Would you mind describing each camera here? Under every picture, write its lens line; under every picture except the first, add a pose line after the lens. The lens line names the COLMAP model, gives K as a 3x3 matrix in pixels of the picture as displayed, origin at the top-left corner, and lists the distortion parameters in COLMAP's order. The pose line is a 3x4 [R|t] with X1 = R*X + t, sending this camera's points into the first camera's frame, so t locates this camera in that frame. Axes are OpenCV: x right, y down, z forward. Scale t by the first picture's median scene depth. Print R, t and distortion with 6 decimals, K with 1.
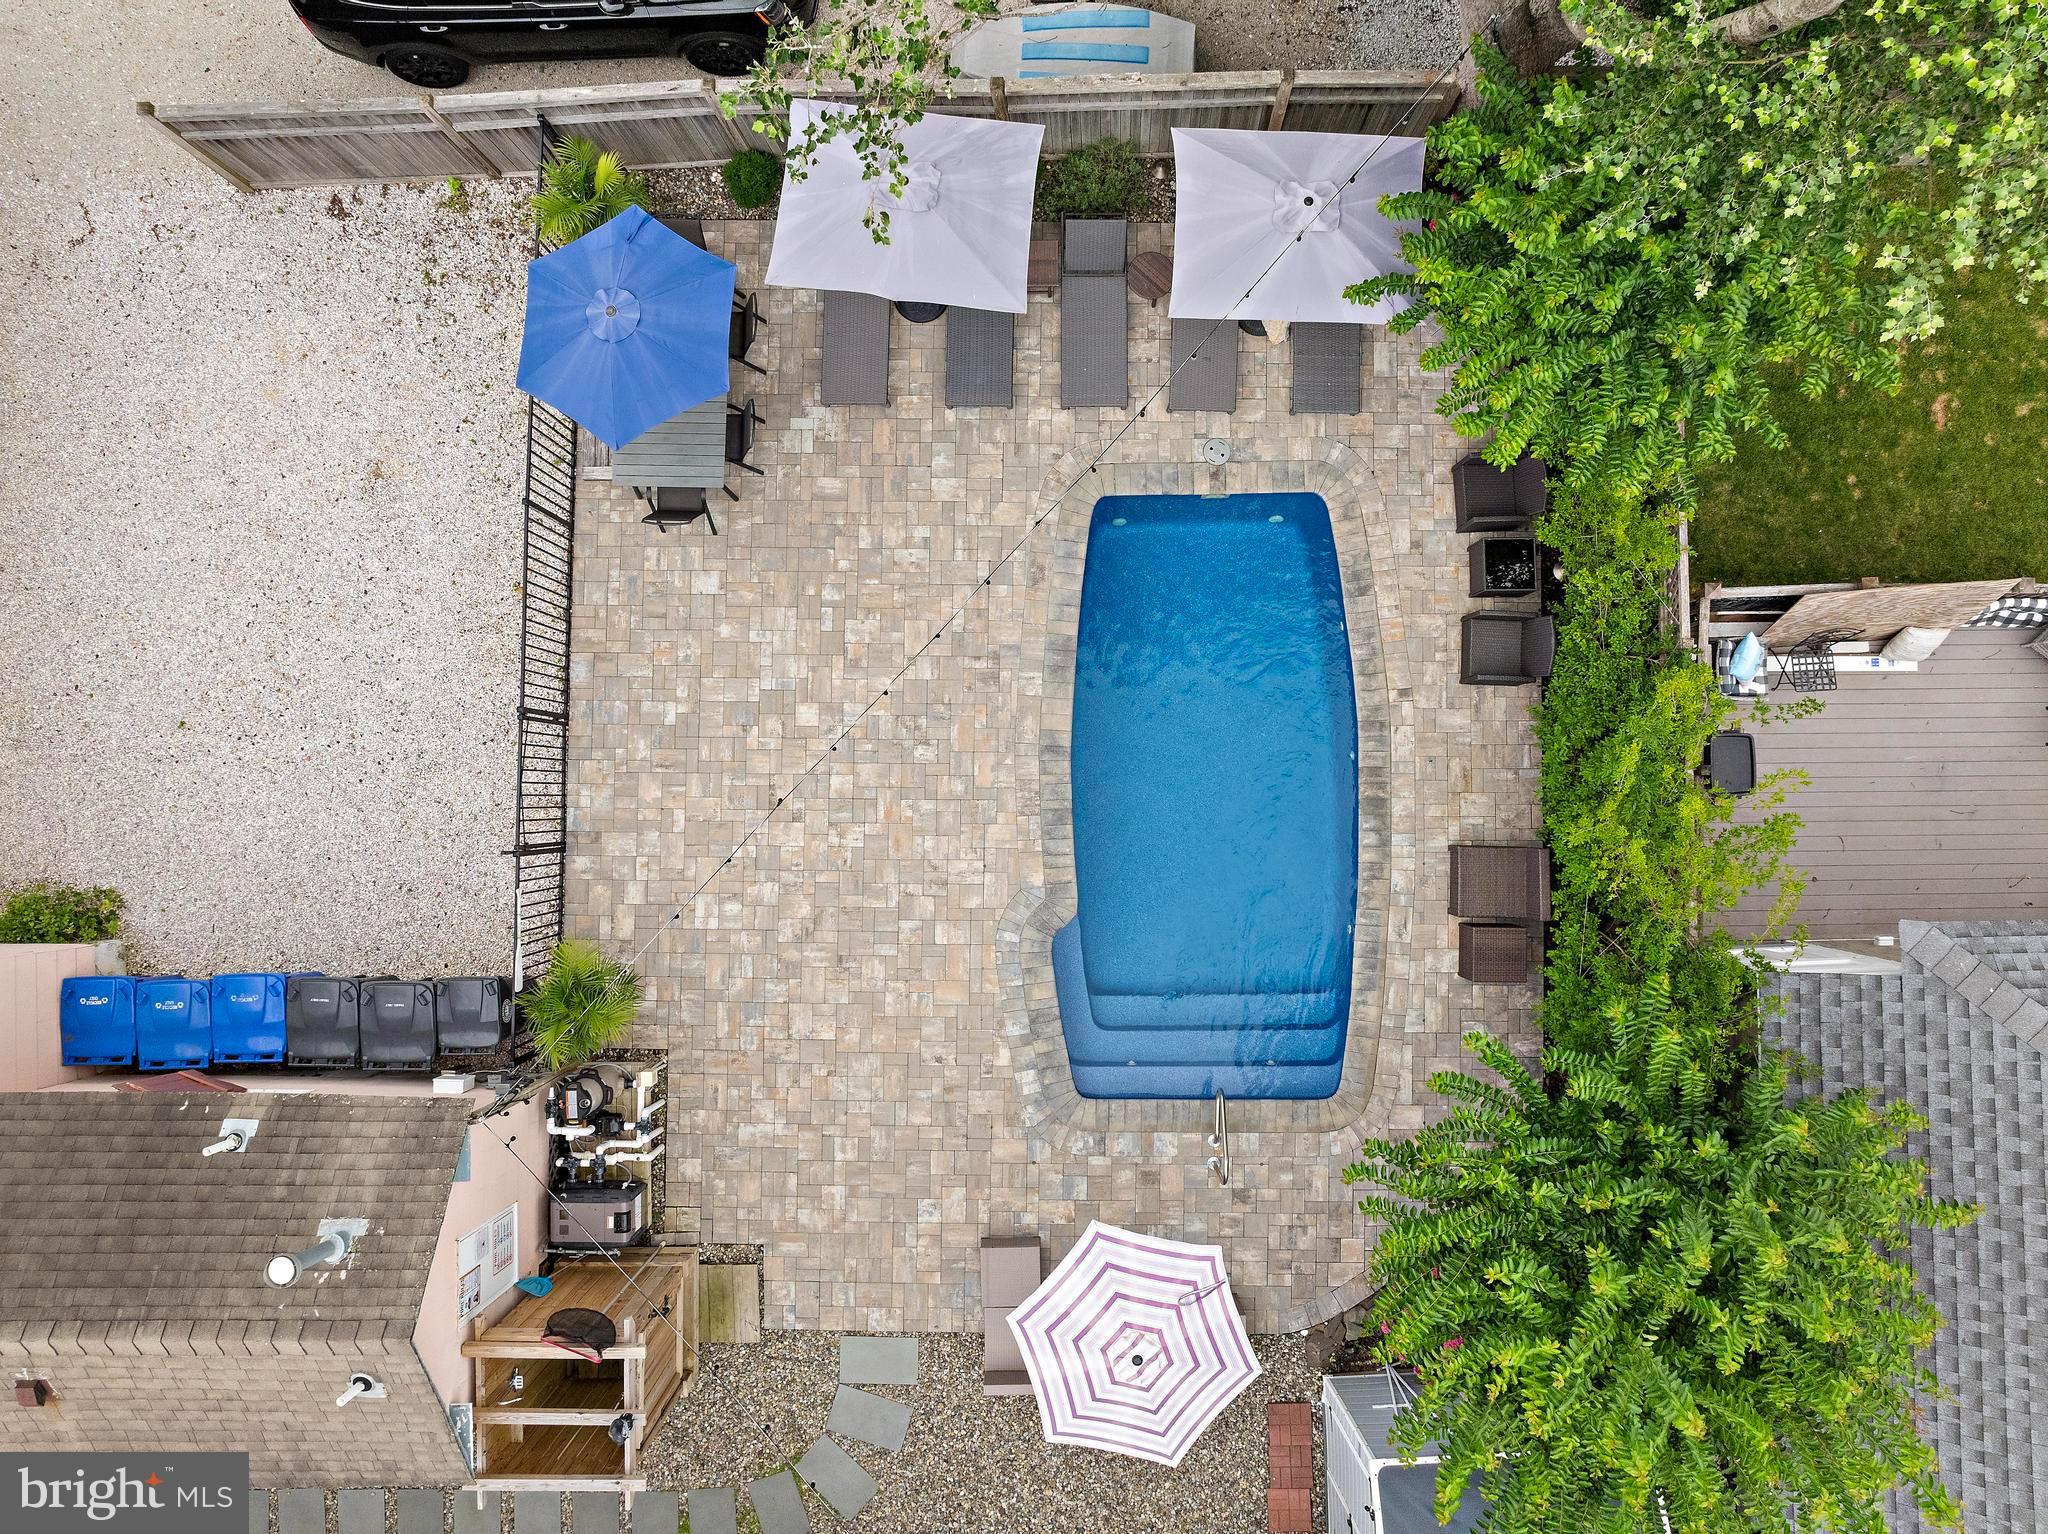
lens RADIAL K [[1434.0, 0, 1024.0], [0, 1434.0, 767.0], [0, 0, 1]] dist [-0.026585, -0.001907]
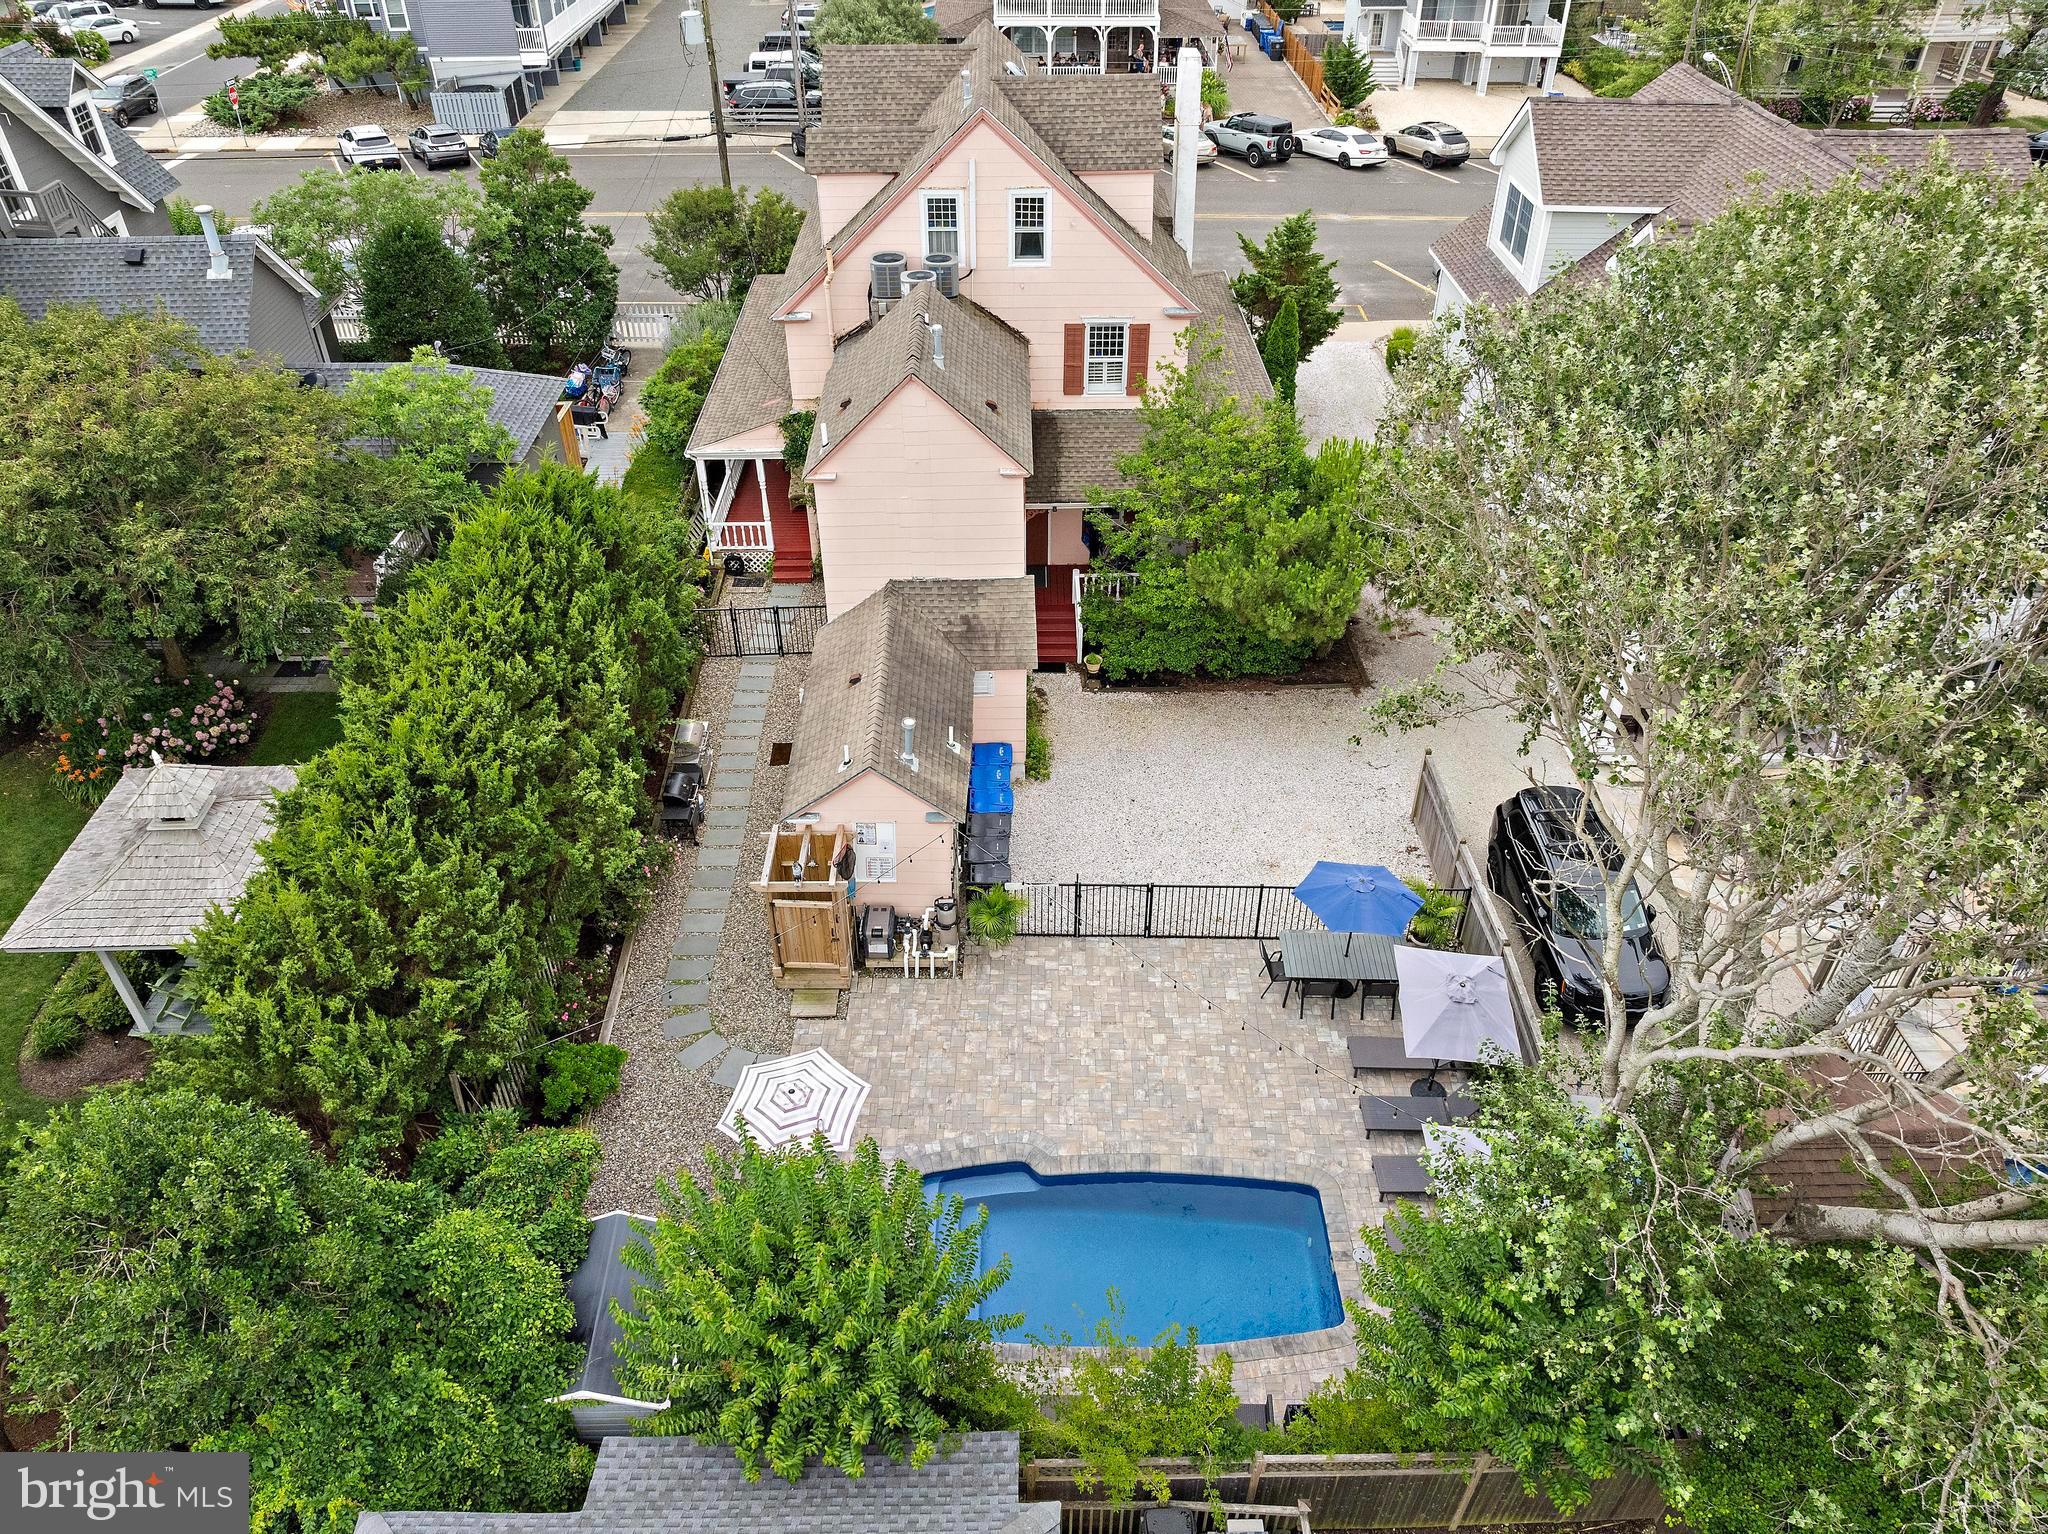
lens RADIAL K [[1434.0, 0, 1024.0], [0, 1434.0, 767.0], [0, 0, 1]] dist [-0.026585, -0.001907]
pose [[-0.006168, 0.623745, -0.781603, 0.957854], [-0.999584, 0.018178, 0.022395, 0.077848], [0.028177, 0.781416, 0.623374, -0.292142]]
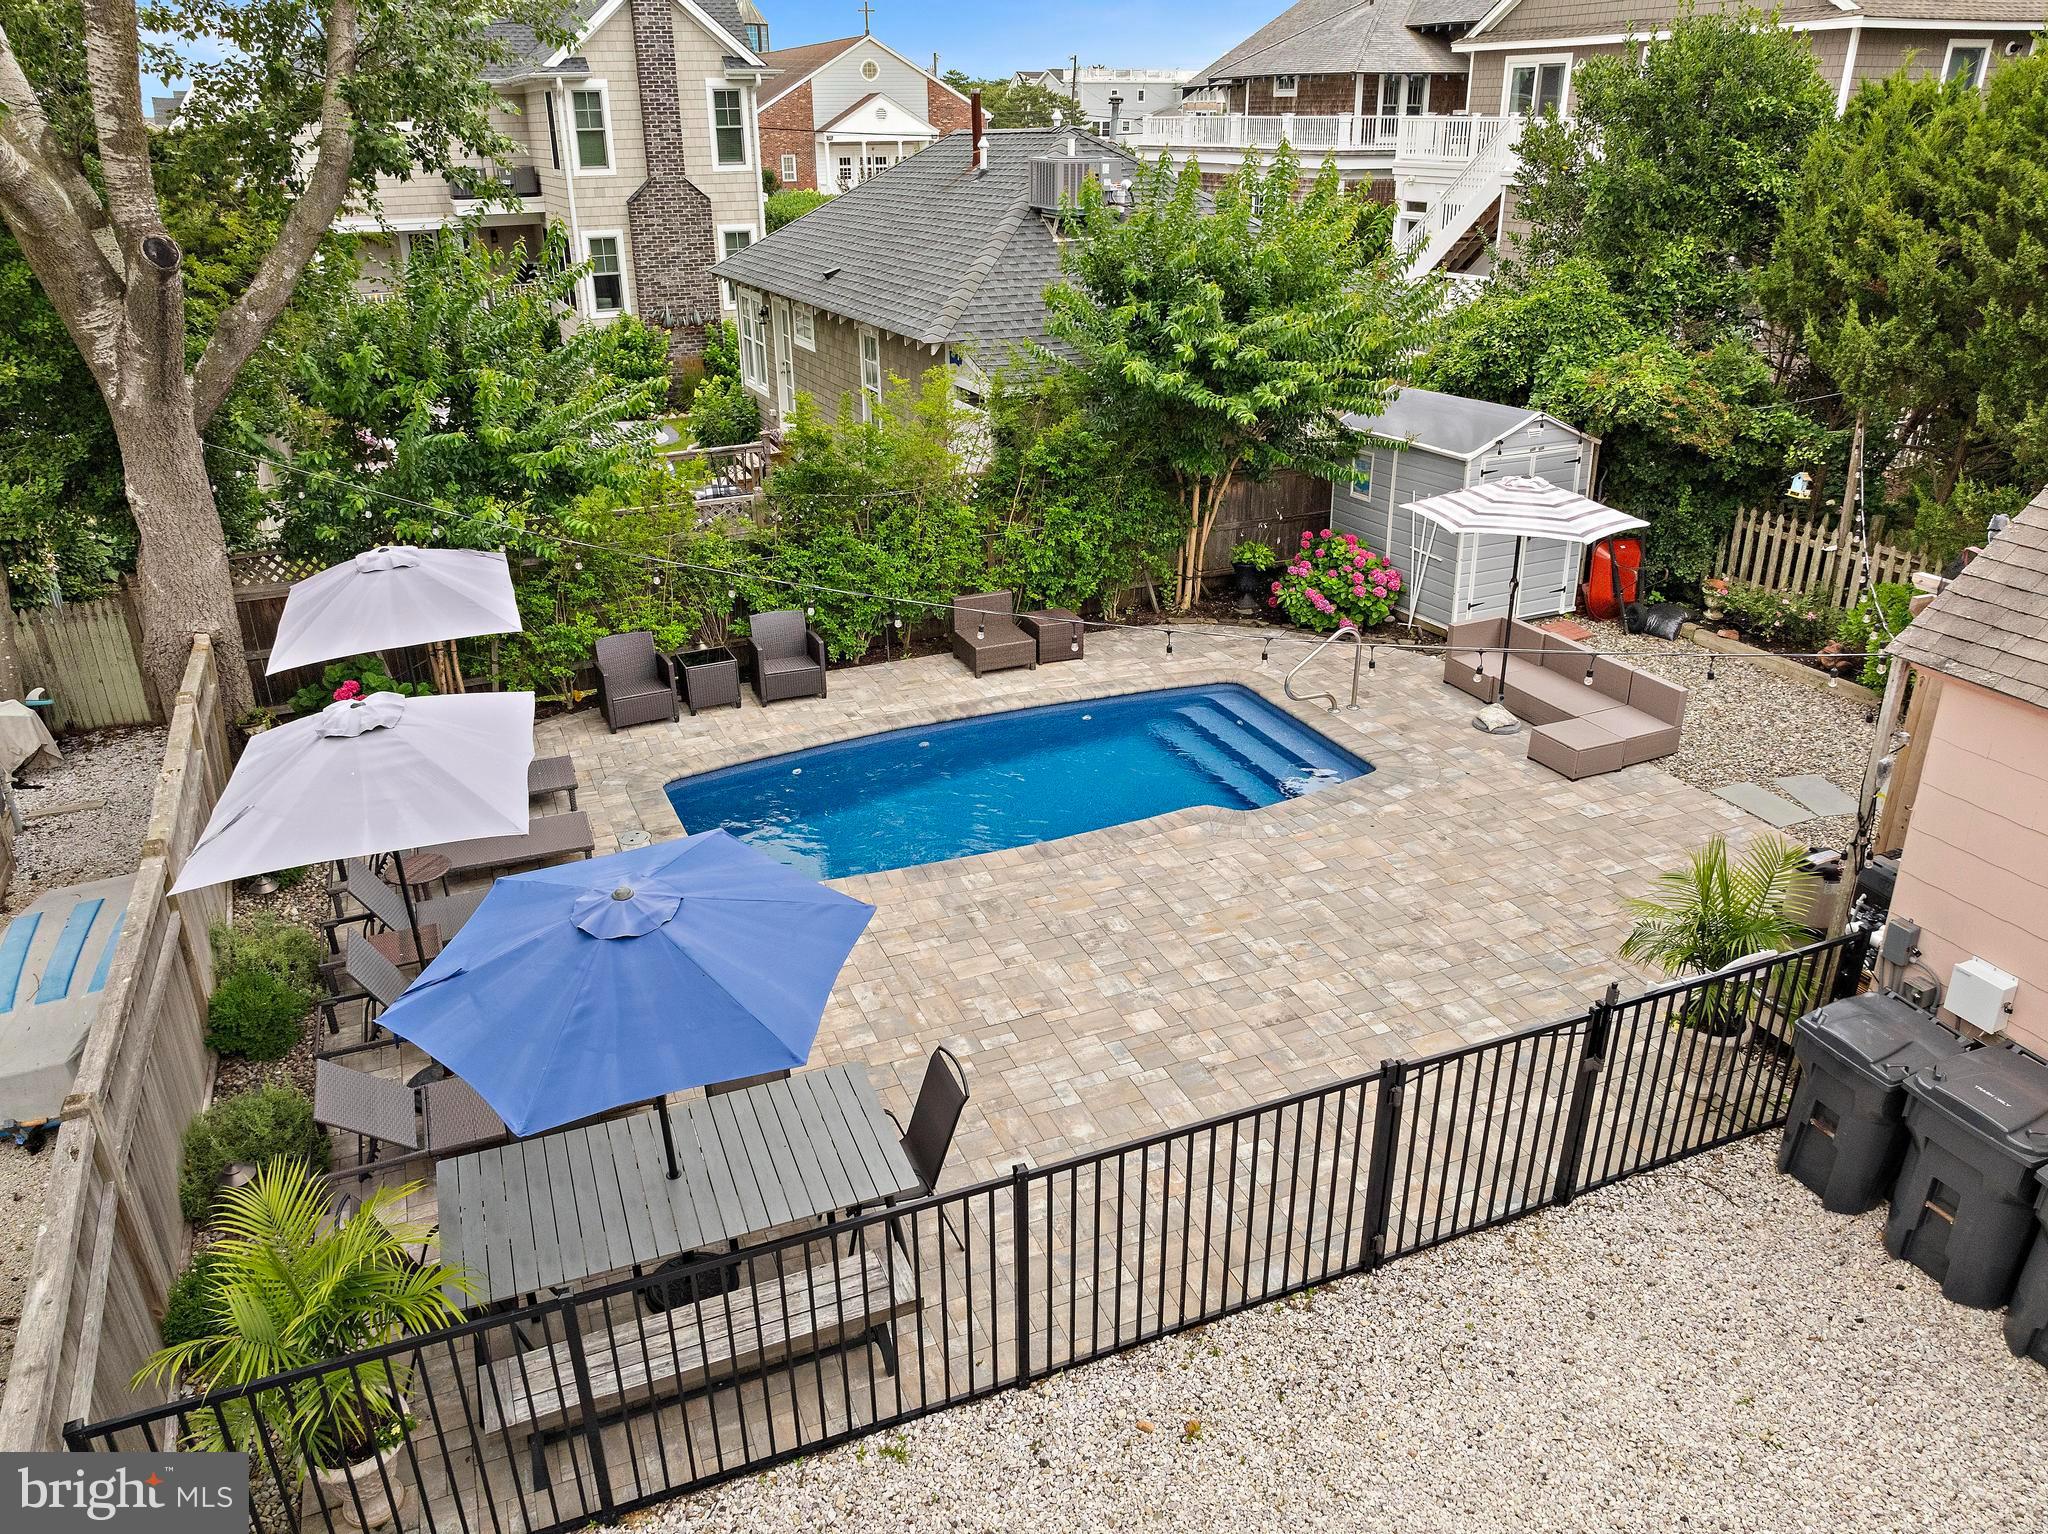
lens RADIAL K [[1434.0, 0, 1024.0], [0, 1434.0, 767.0], [0, 0, 1]] dist [-0.026585, -0.001907]
pose [[-0.391945, -0.368075, 0.843149, -0.650637], [0.919797, -0.138089, 0.367293, -0.318301], [-0.018762, 0.919485, 0.392677, 0.643684]]
